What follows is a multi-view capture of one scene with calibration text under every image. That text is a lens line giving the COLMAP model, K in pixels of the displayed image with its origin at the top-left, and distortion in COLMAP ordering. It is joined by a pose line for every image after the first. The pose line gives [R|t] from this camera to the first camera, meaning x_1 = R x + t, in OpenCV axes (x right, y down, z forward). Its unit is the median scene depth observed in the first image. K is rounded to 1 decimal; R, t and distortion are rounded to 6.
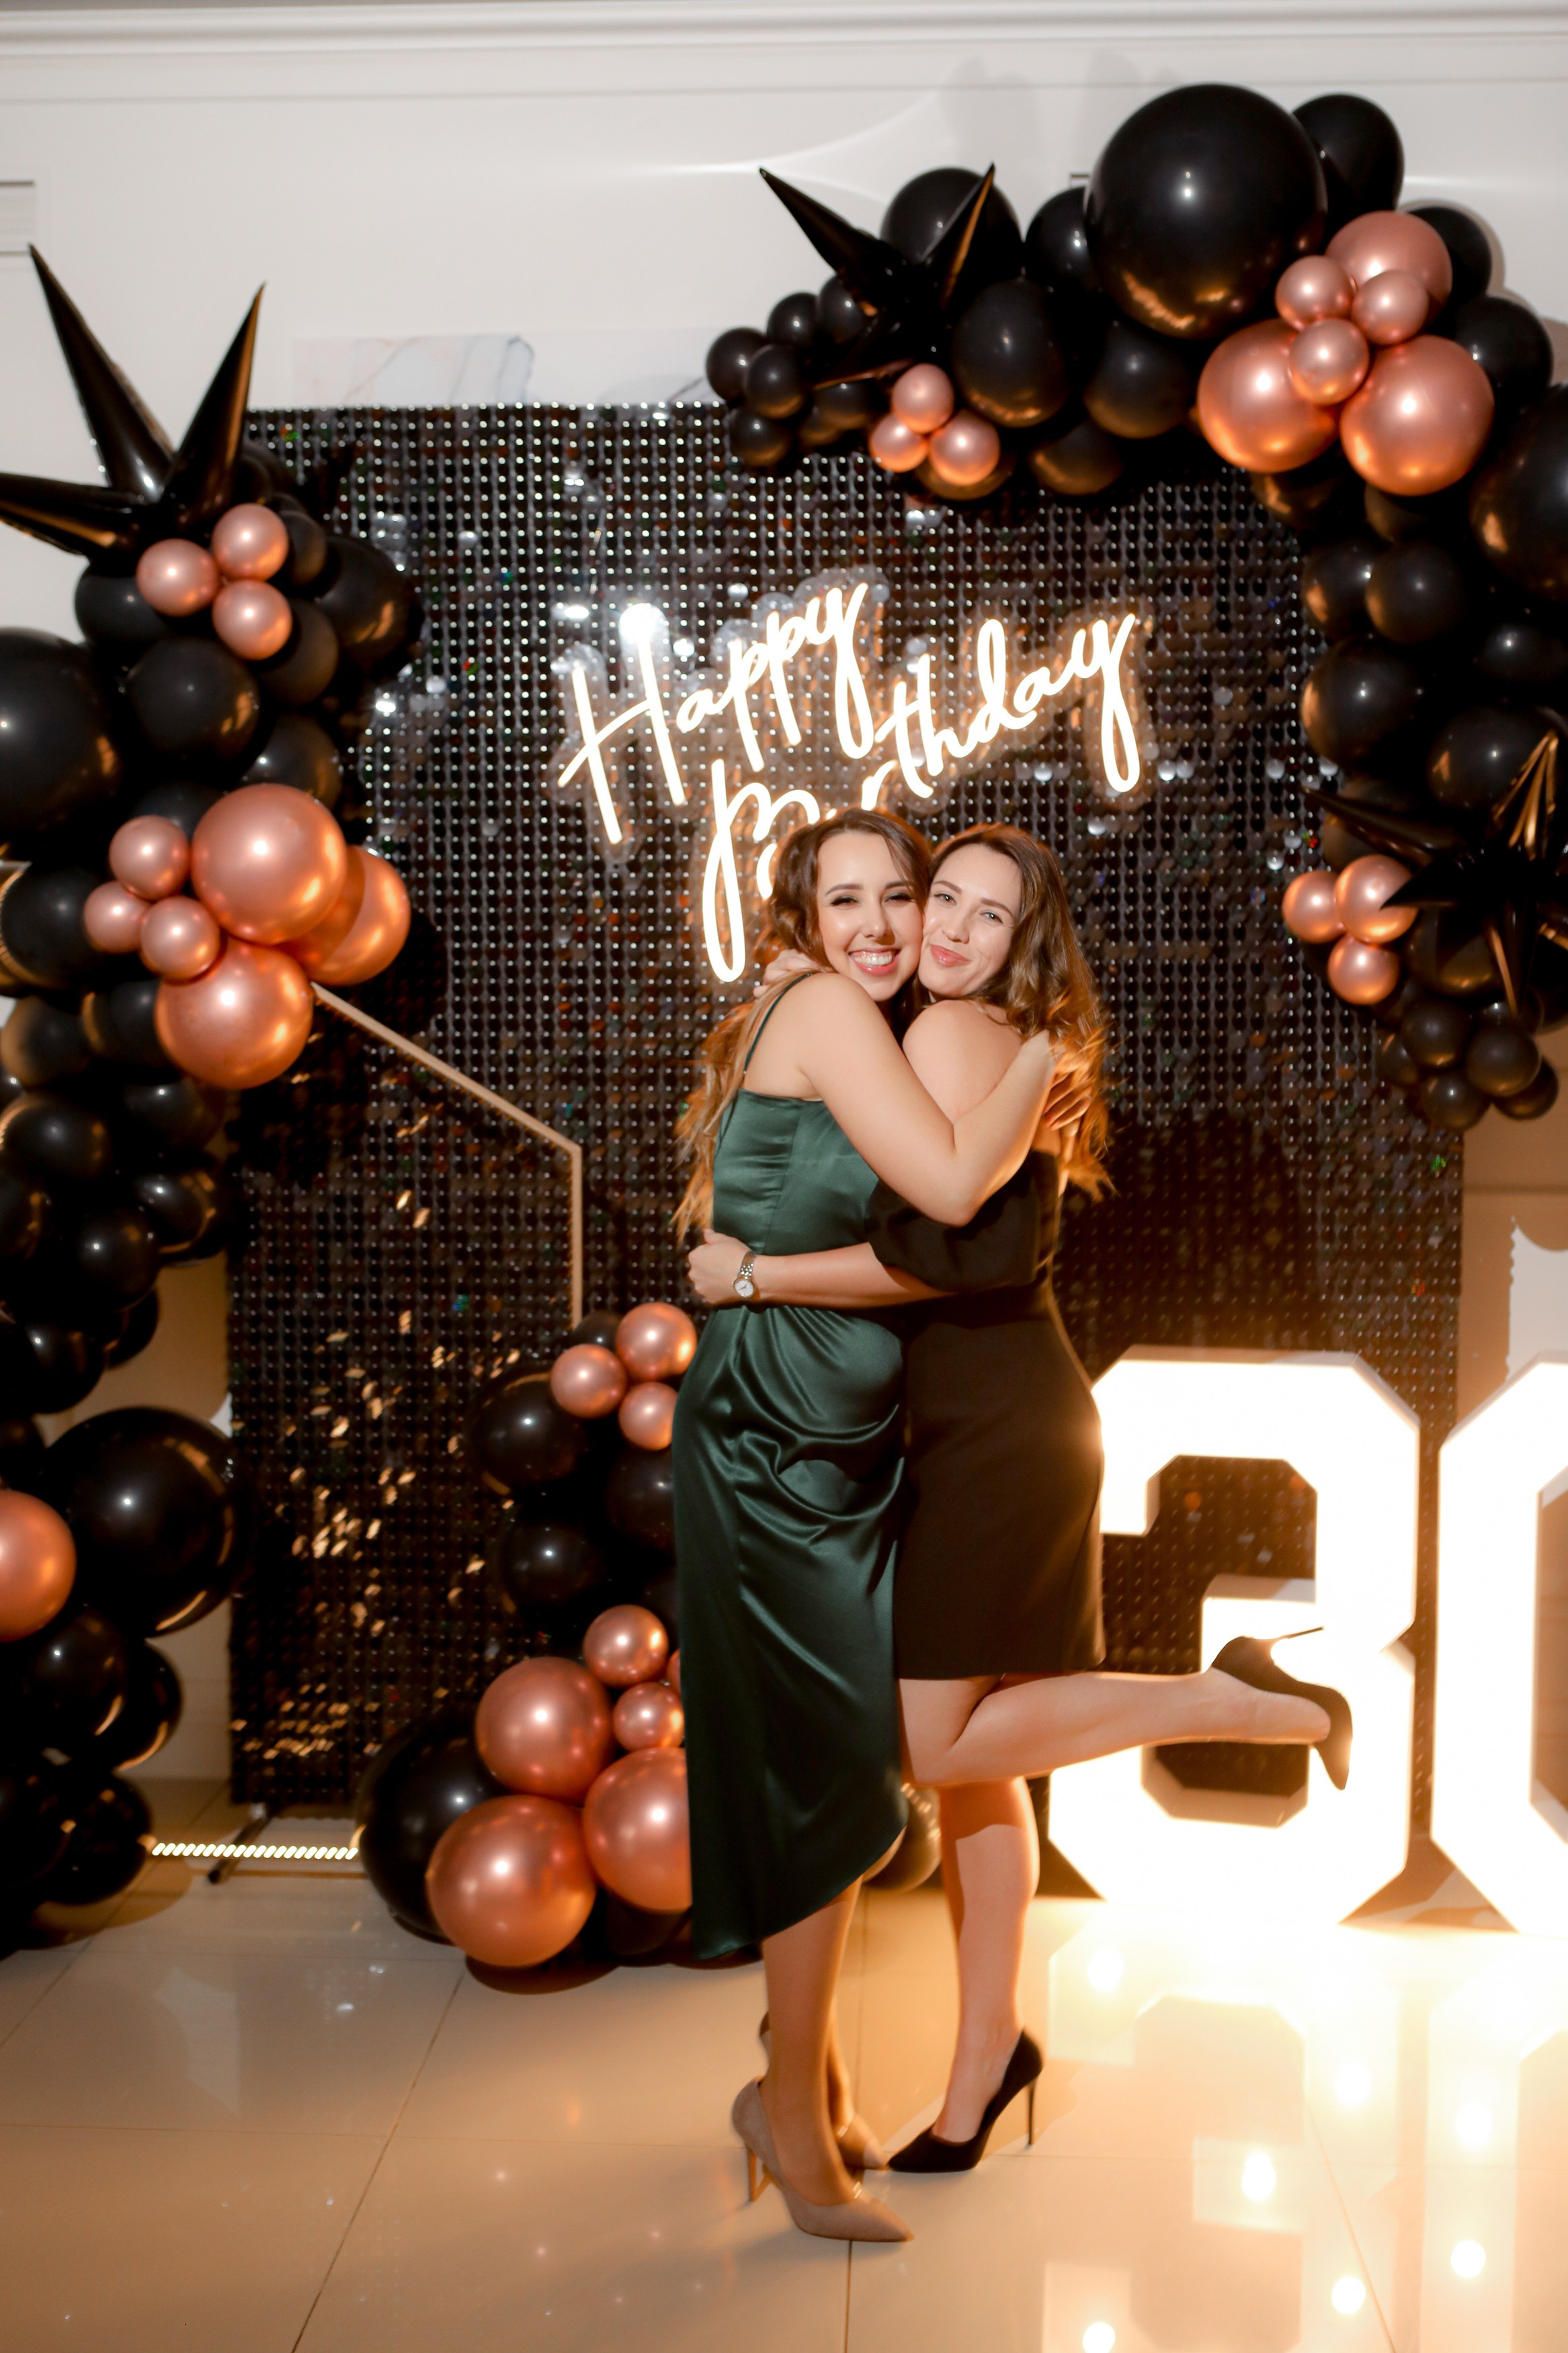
lens RADIAL K [[2595.0, 0, 784.0], [0, 2595.0, 1176.5], [0, 0, 1]] dist [-0.064600, 0.129425]
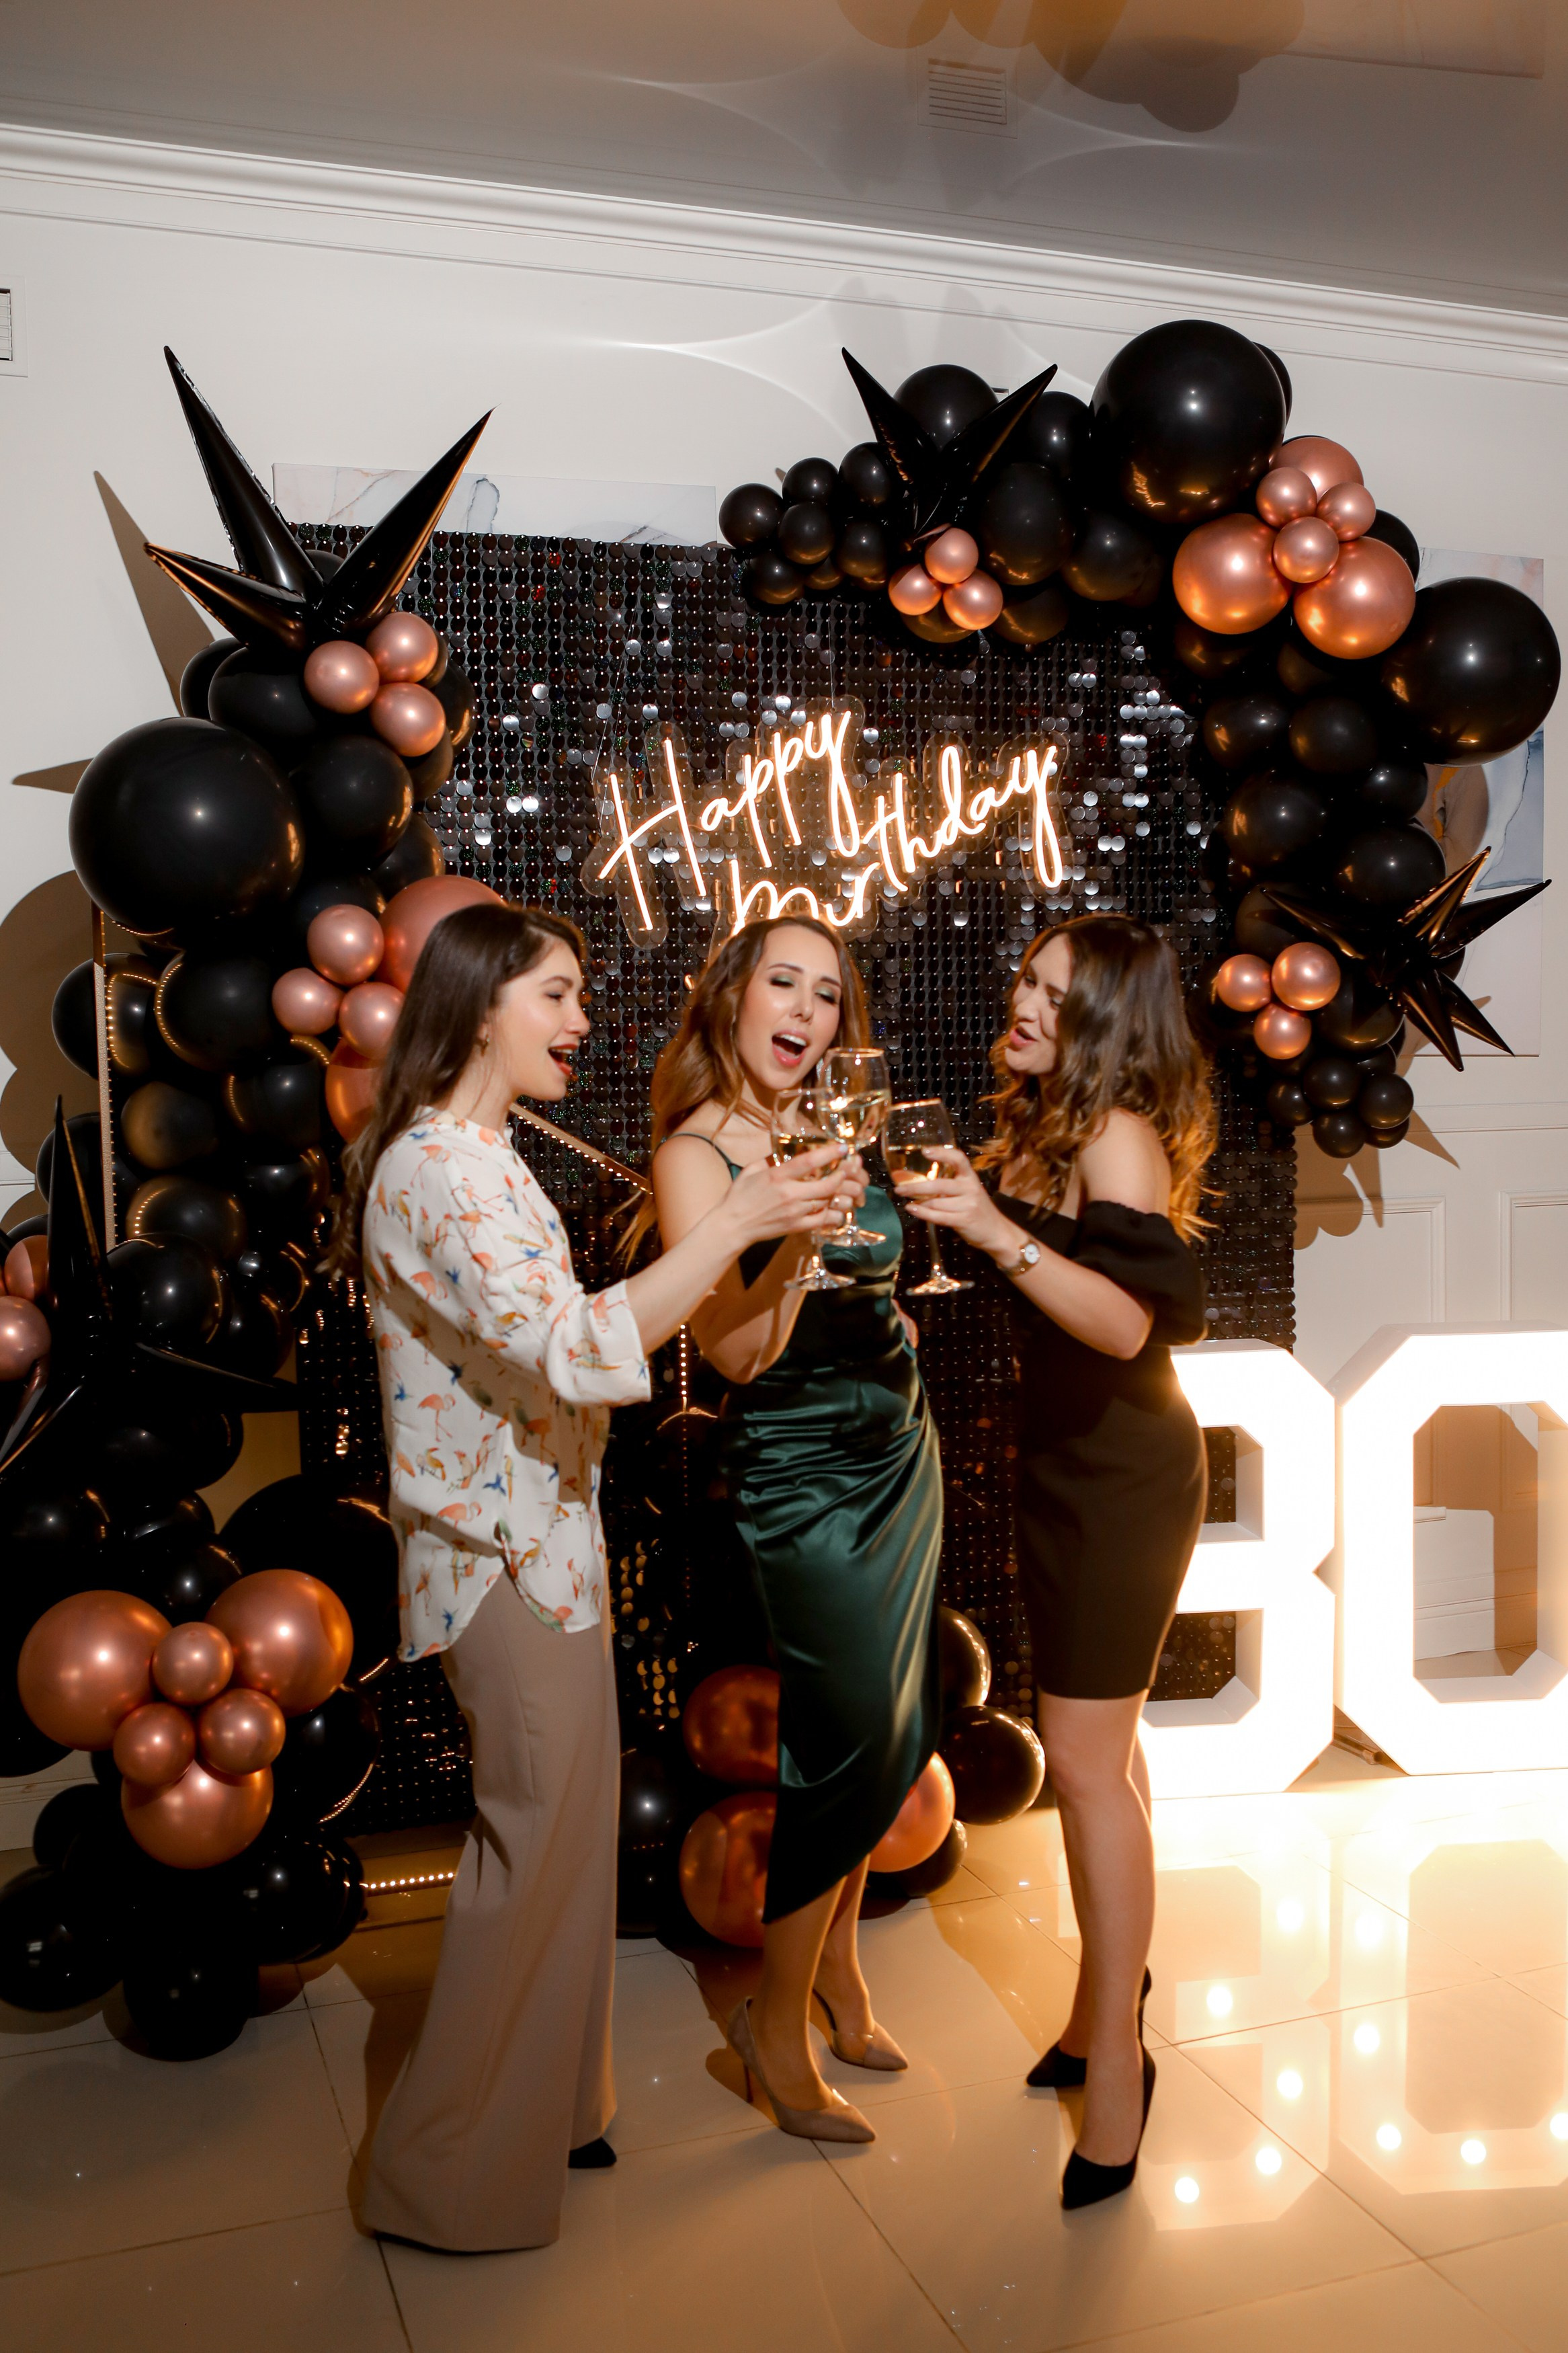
lens RADIAL K [[2111.0, 0, 784.0], [0, 2111.0, 1176.5], [0, 0, 1]] dist [-0.067398, 0.005924]
pose [[0.921319, -0.043897, 0.386322, -0.370687], [0.050832, 0.998677, -0.007750, -0.013420], [-0.385471, 0.026777, 0.922331, 0.140723]]
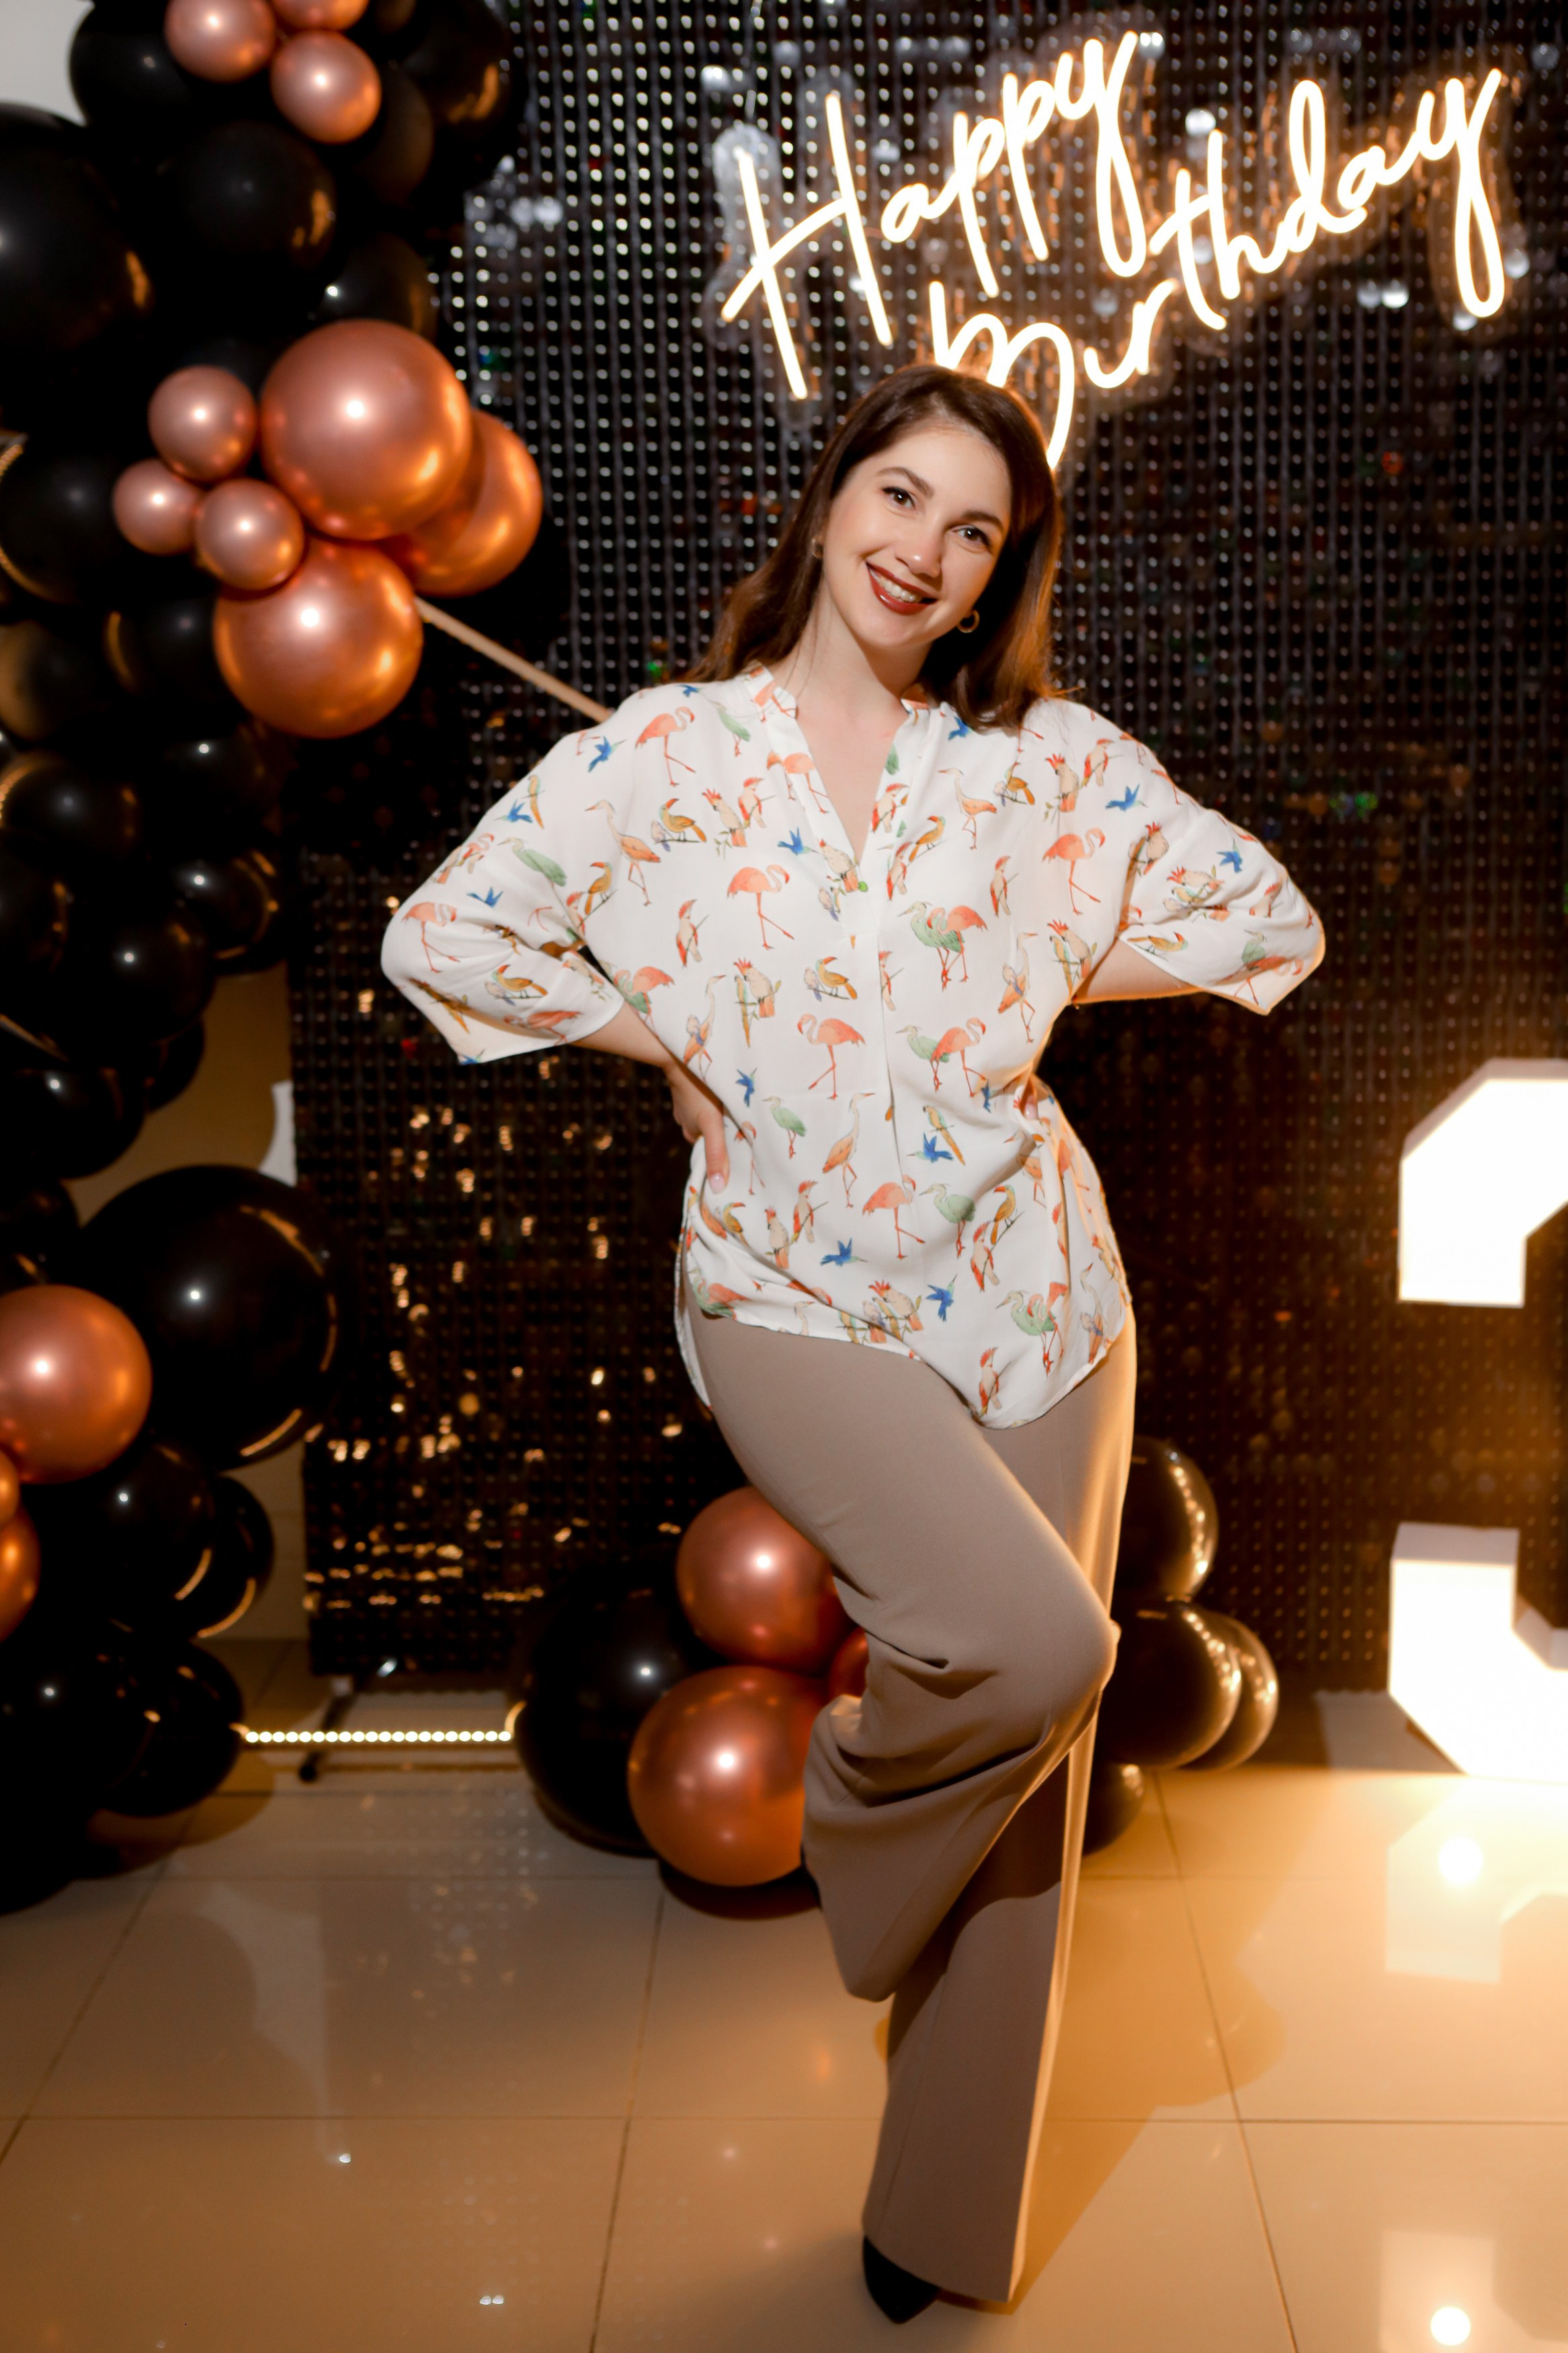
lens RADIAL K [[3183.5, 0, 784.0], [0, 3183.5, 1176.5], [0, 0, 1]] dist [-0.003810, 0.087315]
pose [[0.999595, -0.020666, 0.019550, -0.092027], [0.018606, 0.994788, 0.100253, 0.001260], [-0.021520, -0.099849, 0.994770, 0.067940]]
